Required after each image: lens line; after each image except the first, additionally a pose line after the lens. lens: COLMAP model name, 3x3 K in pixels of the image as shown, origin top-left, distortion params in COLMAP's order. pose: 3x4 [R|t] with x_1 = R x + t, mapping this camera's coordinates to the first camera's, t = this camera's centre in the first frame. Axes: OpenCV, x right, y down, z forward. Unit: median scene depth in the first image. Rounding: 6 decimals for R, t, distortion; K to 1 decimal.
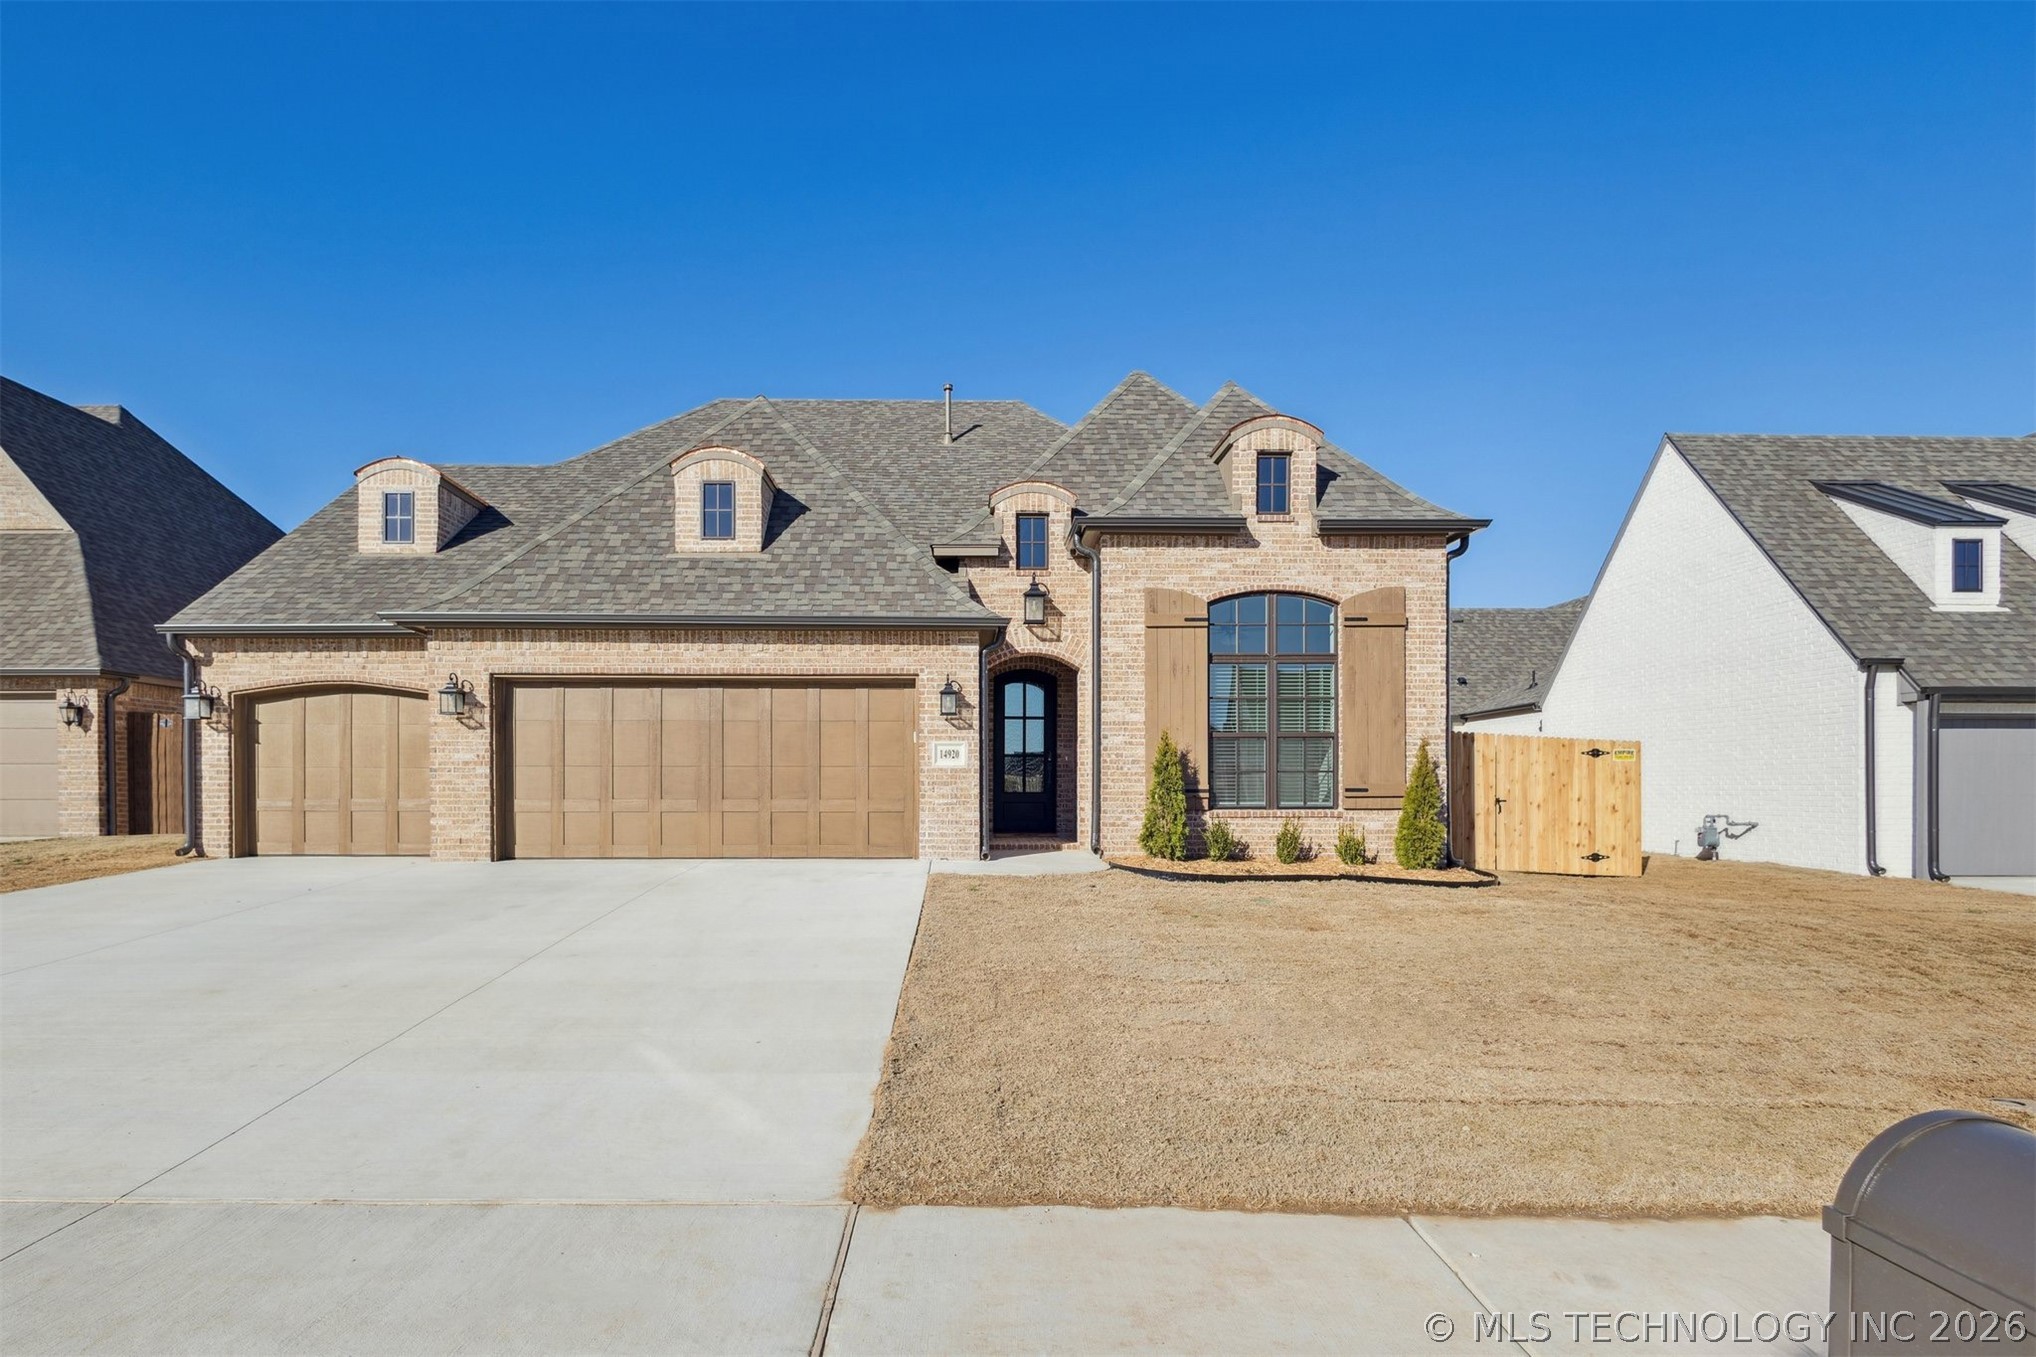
lens RADIAL K [[939.2, 0, 939.8], [0, 939.2, 784.7], [0, 0, 1]] dist [0.004683, -0.000663]
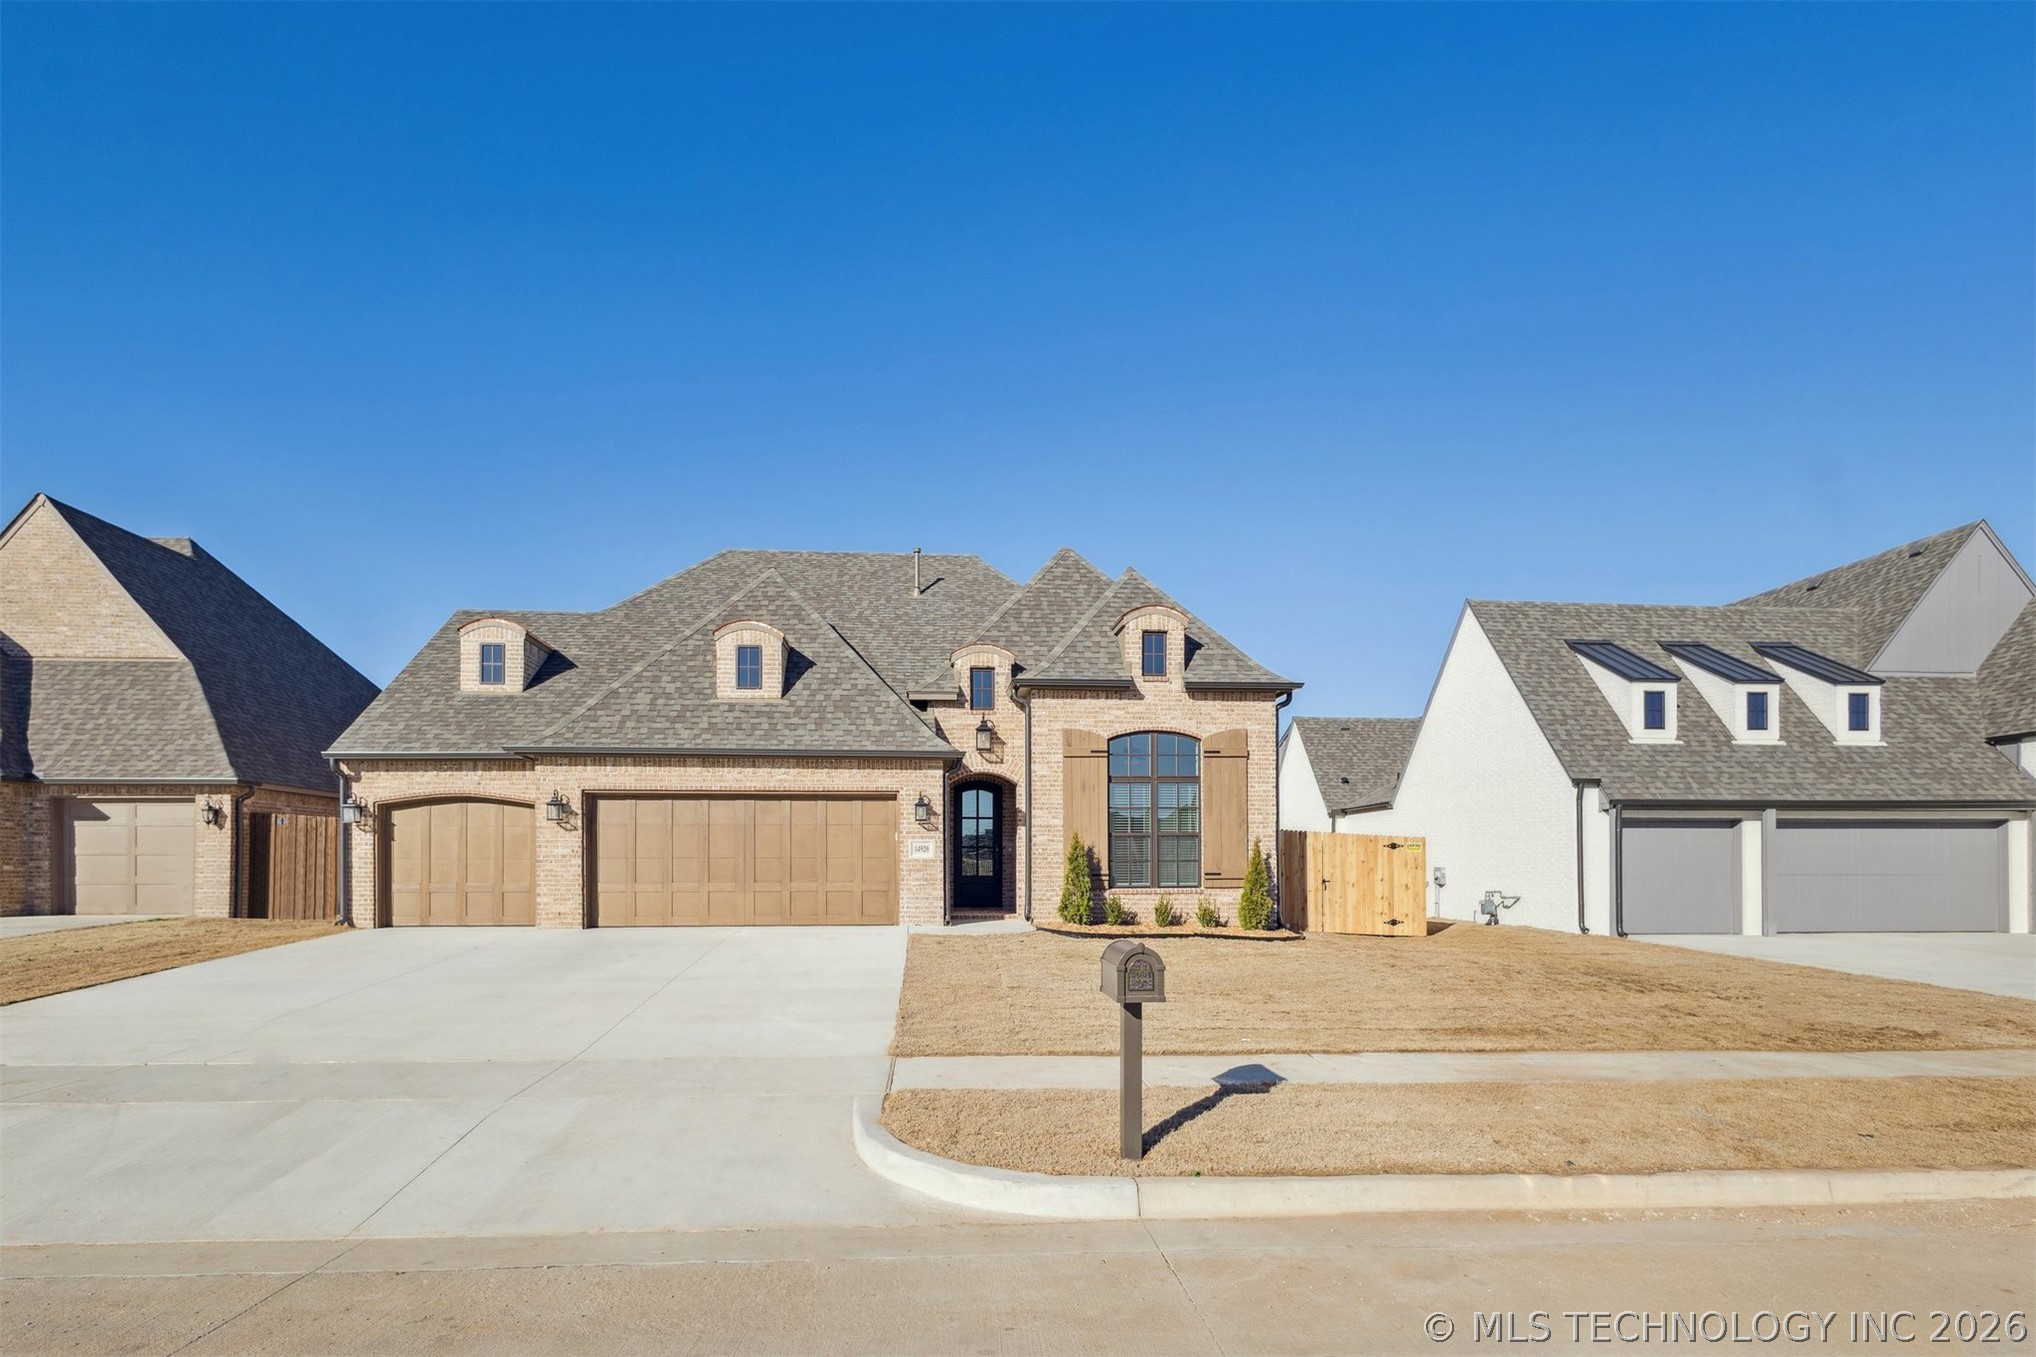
lens RADIAL K [[939.2, 0, 967.9], [0, 939.2, 855.5], [0, 0, 1]] dist [0.004683, -0.000663]
pose [[0.997471, -0.001416, 0.071064, -0.019118], [0.002076, 0.999955, -0.009220, -0.009627], [-0.071048, 0.009344, 0.997429, -0.362151]]
